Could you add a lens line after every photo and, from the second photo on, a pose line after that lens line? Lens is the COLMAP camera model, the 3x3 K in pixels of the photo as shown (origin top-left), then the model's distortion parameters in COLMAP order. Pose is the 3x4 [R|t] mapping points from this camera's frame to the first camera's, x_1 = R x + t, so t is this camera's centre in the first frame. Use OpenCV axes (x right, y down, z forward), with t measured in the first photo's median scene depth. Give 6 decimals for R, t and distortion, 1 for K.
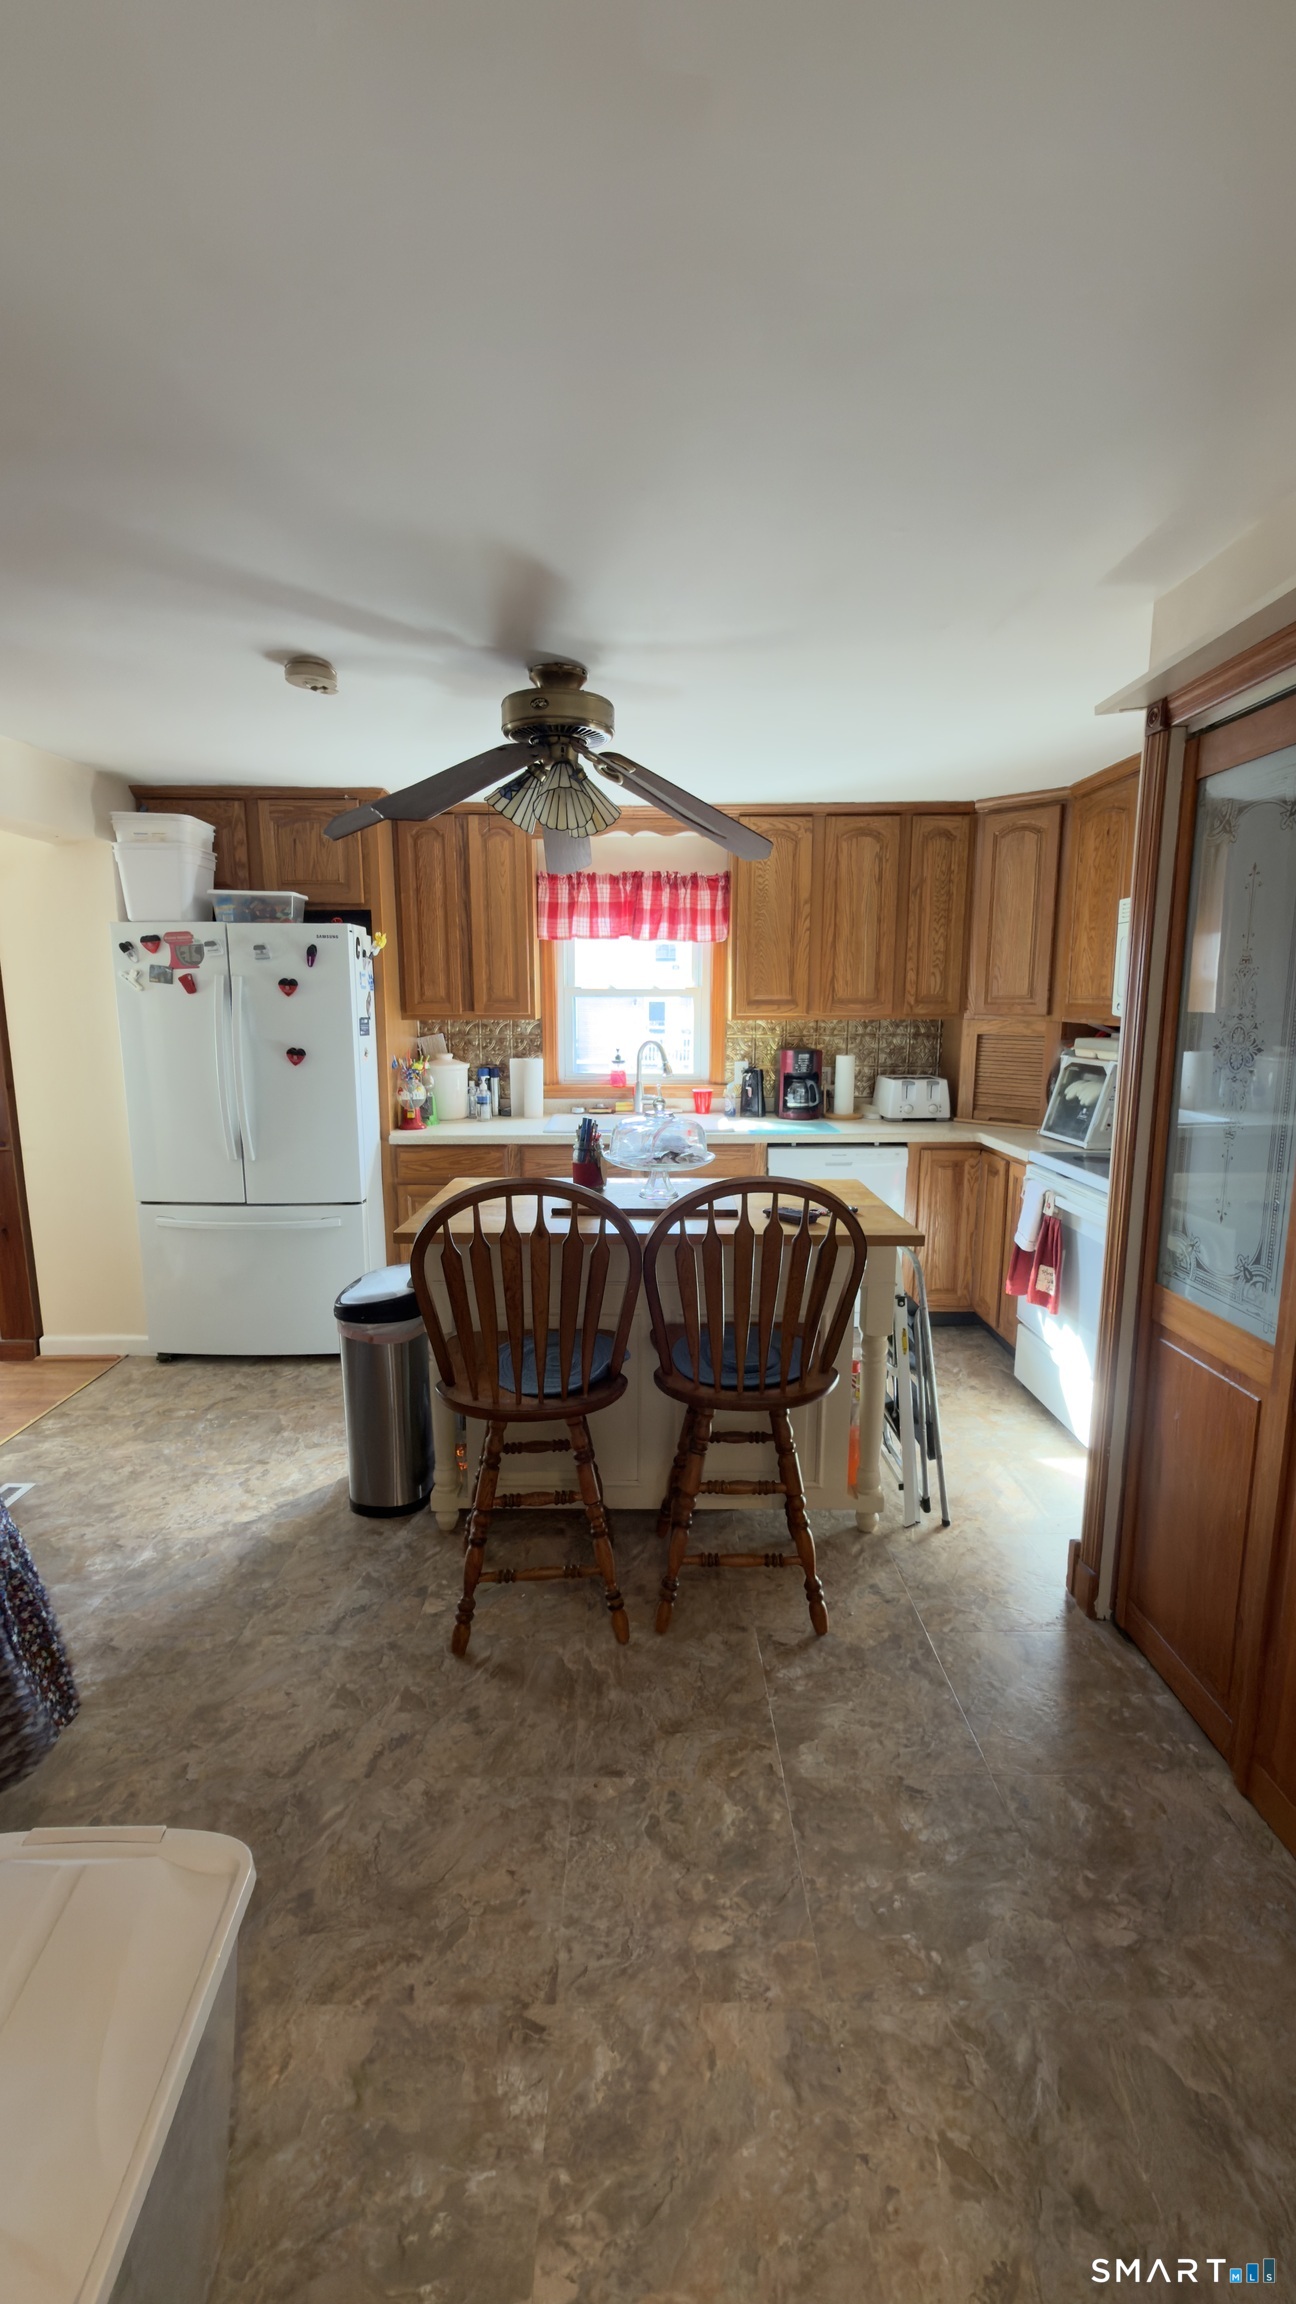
lens RADIAL K [[918.5, 0, 641.3], [0, 918.5, 1144.7], [0, 0, 1]] dist [0.001445, 0.000045]
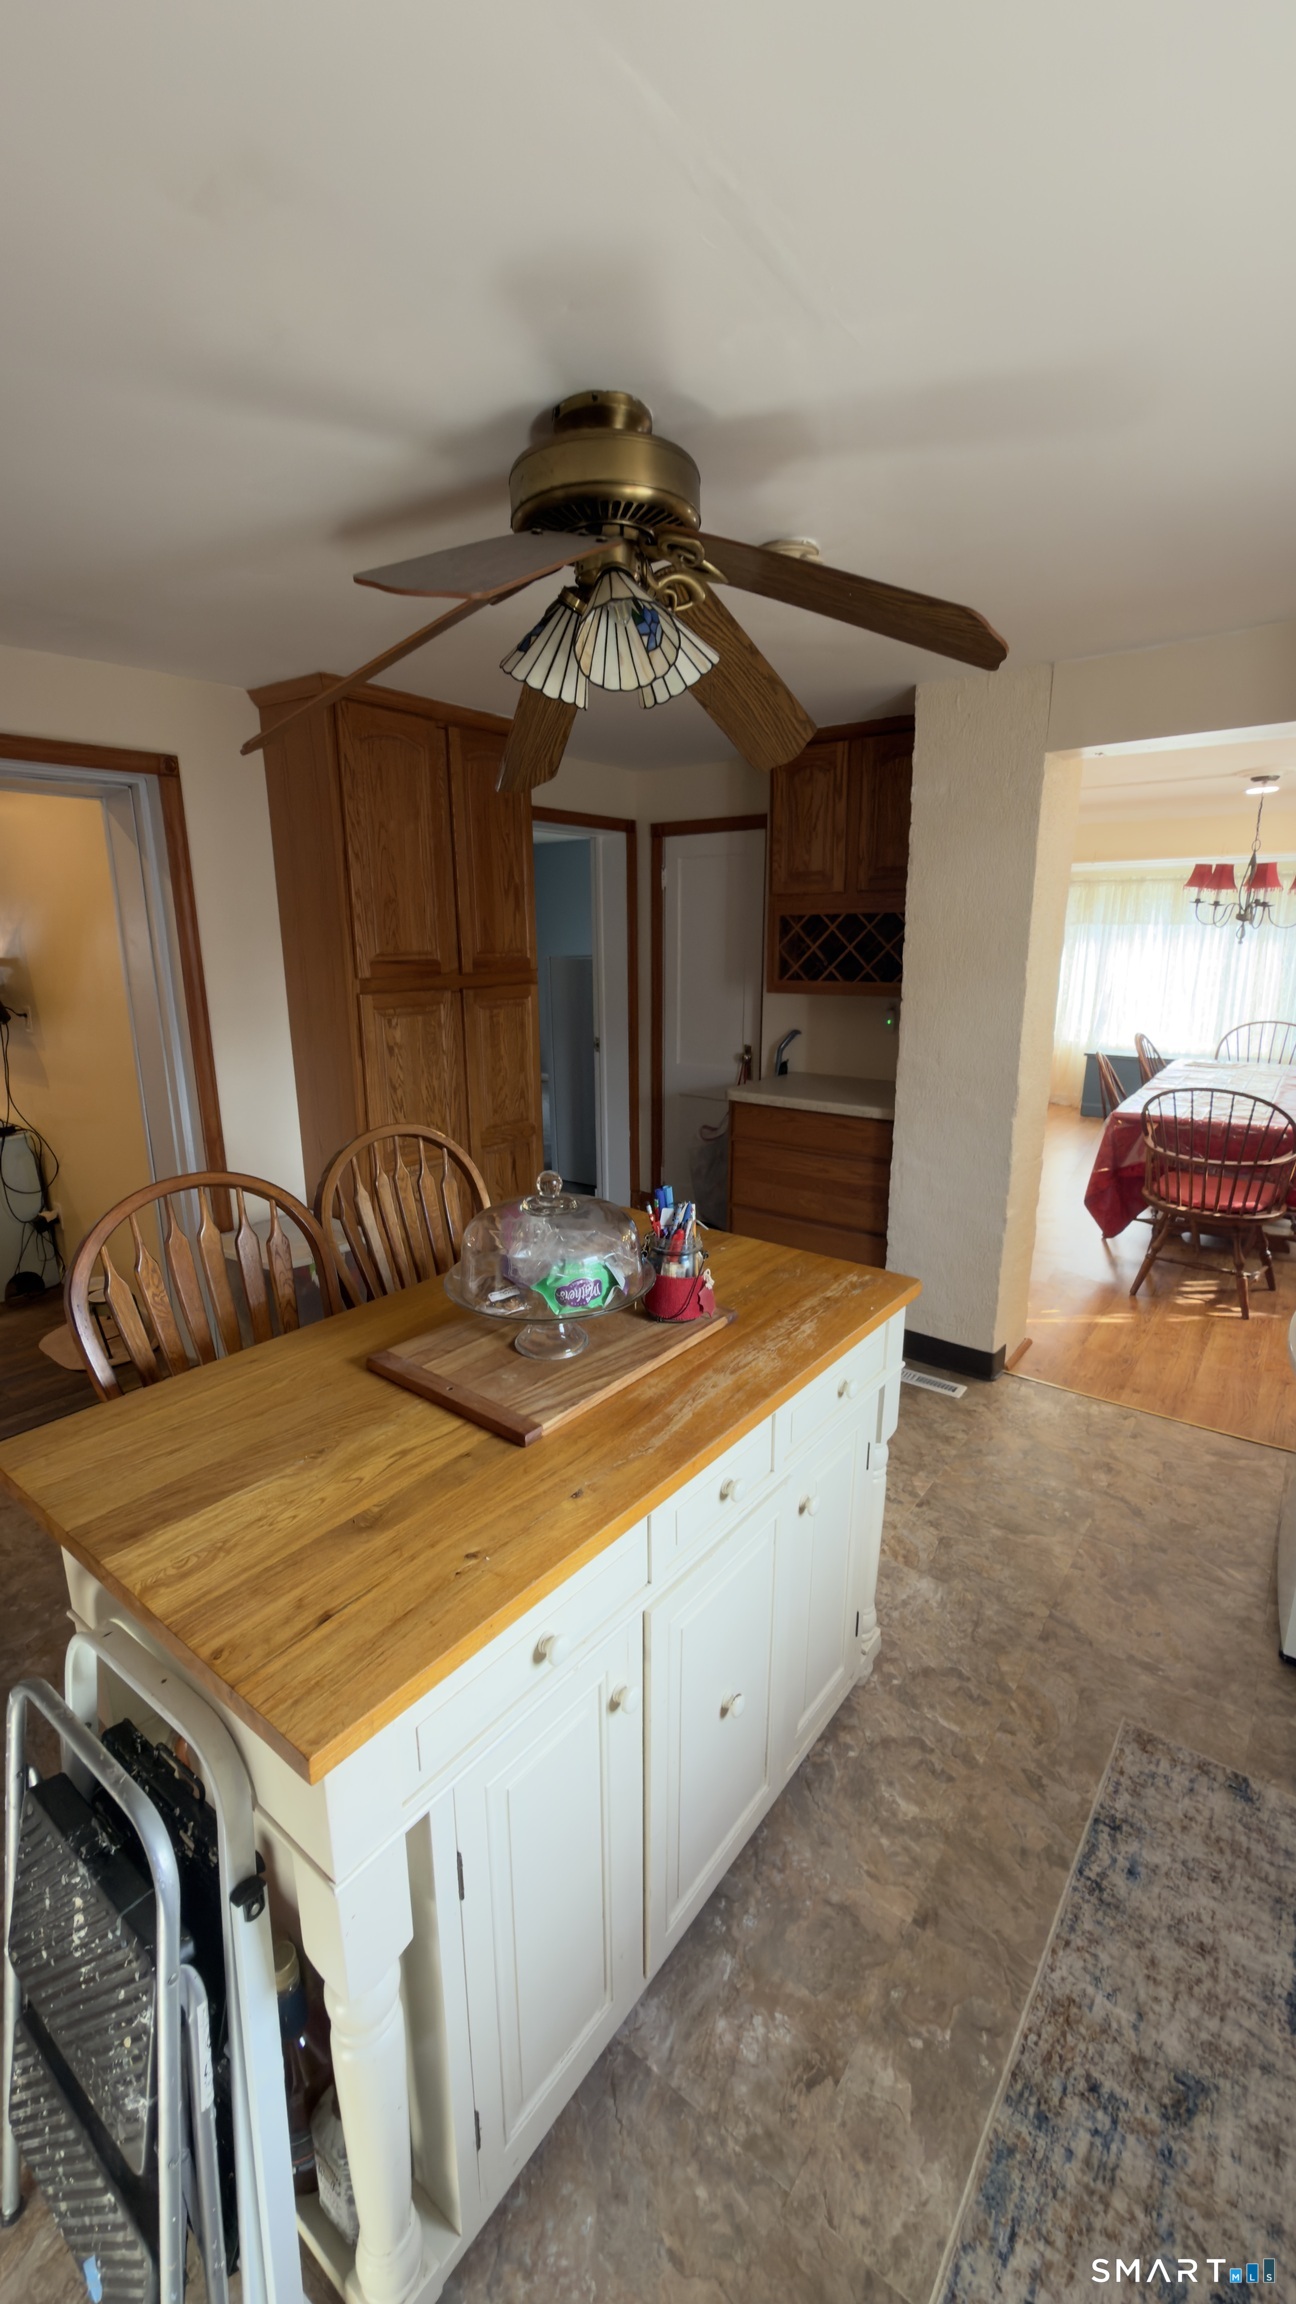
lens RADIAL K [[918.5, 0, 646.7], [0, 918.5, 1147.7], [0, 0, 1]] dist [0.001445, 0.000045]
pose [[-0.607717, 0.188234, -0.771523, 0.349141], [-0.123074, 0.937443, 0.325658, -0.216960], [0.784559, 0.292863, -0.546533, 1.185155]]
